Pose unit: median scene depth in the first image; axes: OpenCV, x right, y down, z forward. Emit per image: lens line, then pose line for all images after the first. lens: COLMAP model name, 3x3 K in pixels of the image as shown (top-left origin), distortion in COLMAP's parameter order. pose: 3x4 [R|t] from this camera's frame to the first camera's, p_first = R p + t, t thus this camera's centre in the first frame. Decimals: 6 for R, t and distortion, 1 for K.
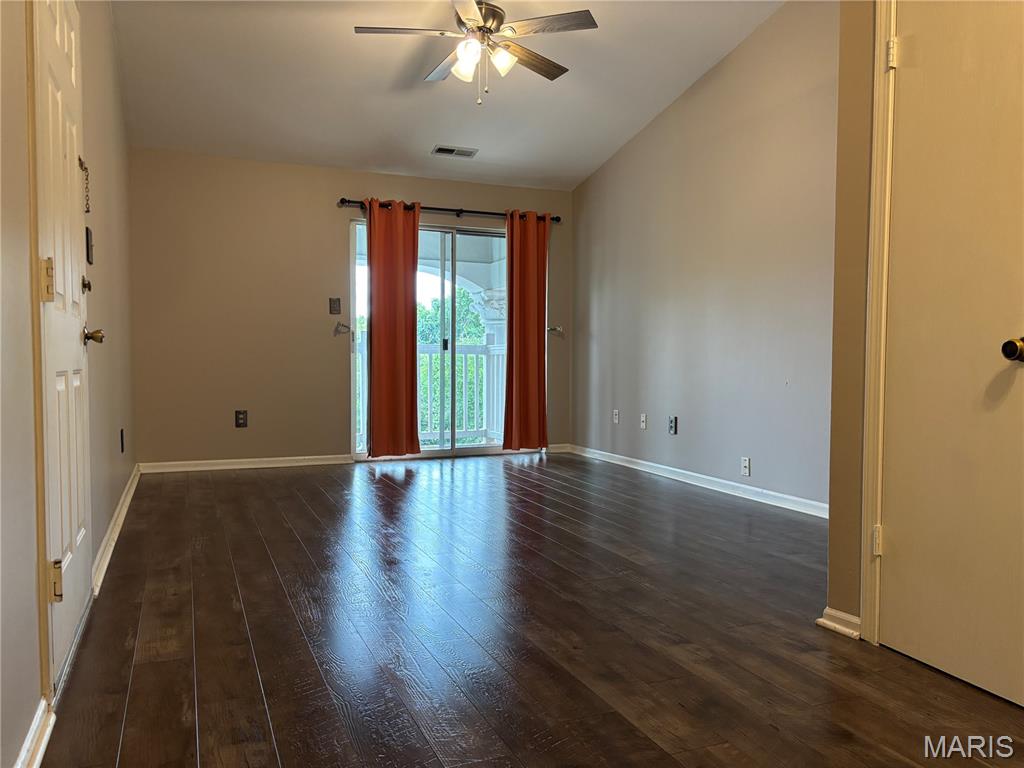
lens RADIAL K [[775.2, 0, 509.5], [0, 775.2, 393.4], [0, 0, 1]] dist [0.043099, -0.042092]
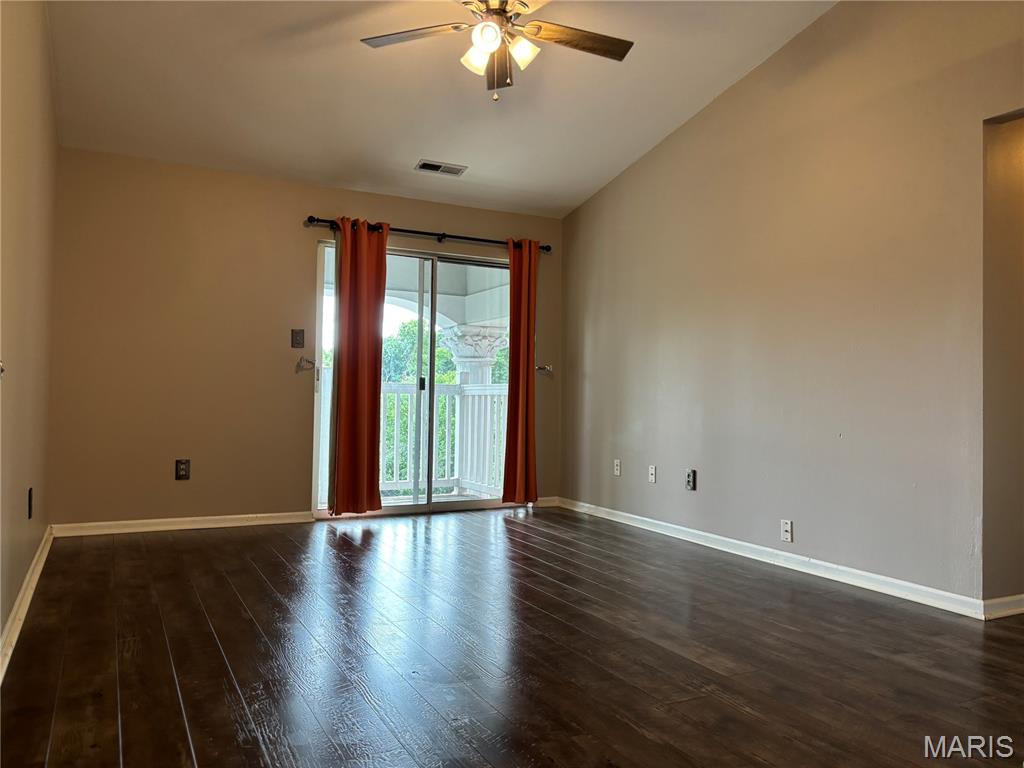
lens RADIAL K [[775.2, 0, 510.8], [0, 775.2, 381.6], [0, 0, 1]] dist [0.043099, -0.042092]
pose [[0.996774, 0.013351, 0.079141, -0.063371], [-0.008114, 0.997779, -0.066121, -0.009820], [-0.079848, 0.065265, 0.994668, 0.137311]]
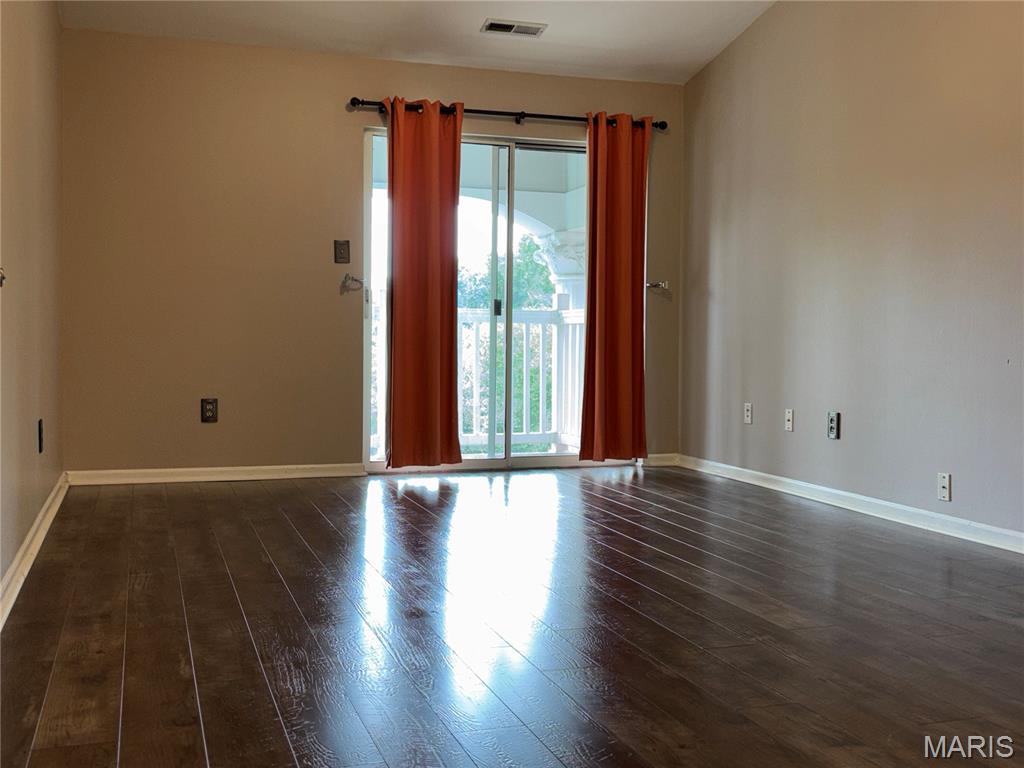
lens RADIAL K [[1102.4, 0, 512.0], [0, 1102.4, 375.2], [0, 0, 1]] dist [0.026571, 0.000000]
pose [[0.997216, 0.006620, -0.074269, 0.003692], [-0.007507, 0.999904, -0.011671, 0.010945], [0.074185, 0.012196, 0.997170, 0.023346]]
